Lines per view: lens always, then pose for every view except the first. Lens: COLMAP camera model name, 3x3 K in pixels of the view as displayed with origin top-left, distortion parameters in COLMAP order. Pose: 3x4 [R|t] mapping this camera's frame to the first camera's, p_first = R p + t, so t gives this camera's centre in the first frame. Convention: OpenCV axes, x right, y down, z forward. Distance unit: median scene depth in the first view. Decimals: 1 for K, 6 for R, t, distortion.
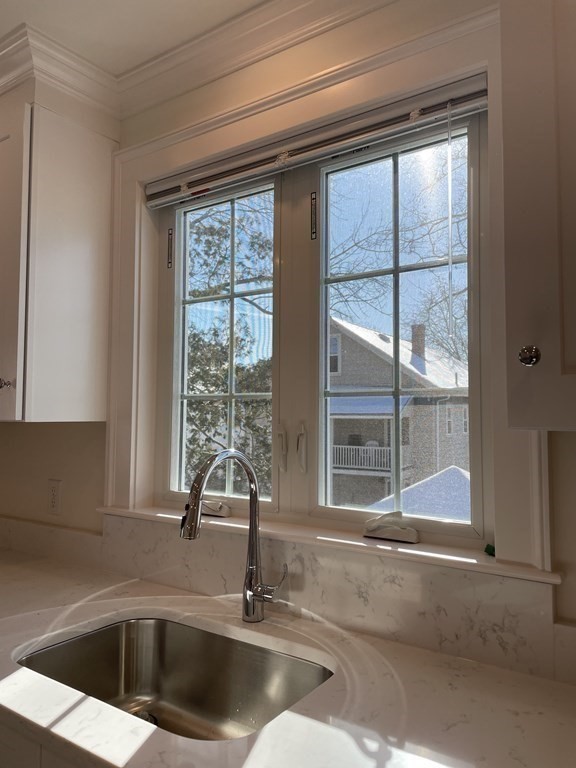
lens RADIAL K [[579.9, 0, 288.2], [0, 579.9, 383.7], [0, 0, 1]] dist [0.109179, -0.128632]
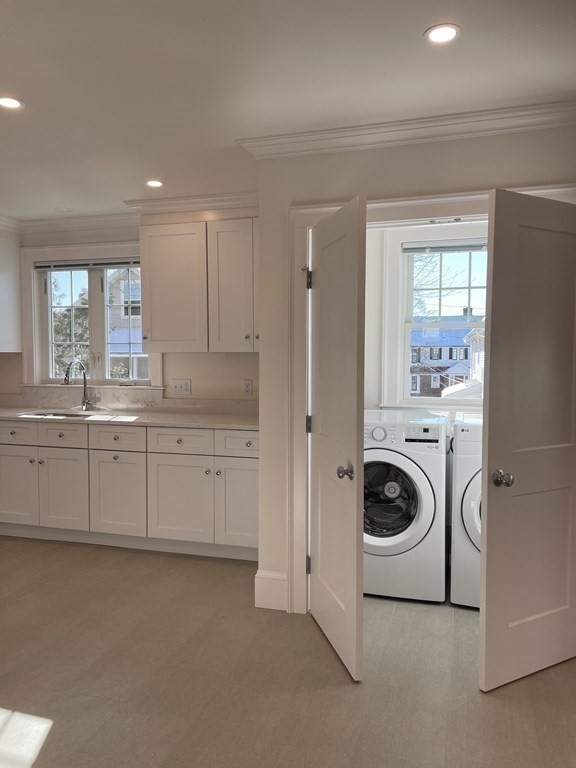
lens RADIAL K [[565.5, 0, 288.9], [0, 565.5, 390.4], [0, 0, 1]] dist [0.077183, -0.114946]
pose [[0.947579, -0.023834, 0.318631, 0.007033], [-0.013489, 0.993341, 0.114420, -0.093929], [-0.319236, -0.112720, 0.940947, -2.203043]]
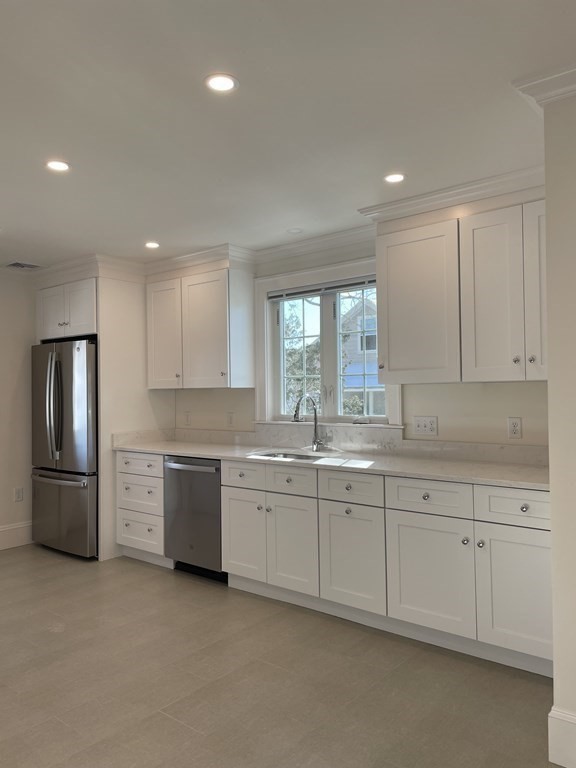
lens RADIAL K [[579.9, 0, 288.2], [0, 579.9, 383.7], [0, 0, 1]] dist [0.109179, -0.128632]
pose [[0.996667, -0.022166, -0.078505, 0.035245], [0.025417, 0.998850, 0.040656, -0.061308], [0.077513, -0.042516, 0.996084, -1.761656]]
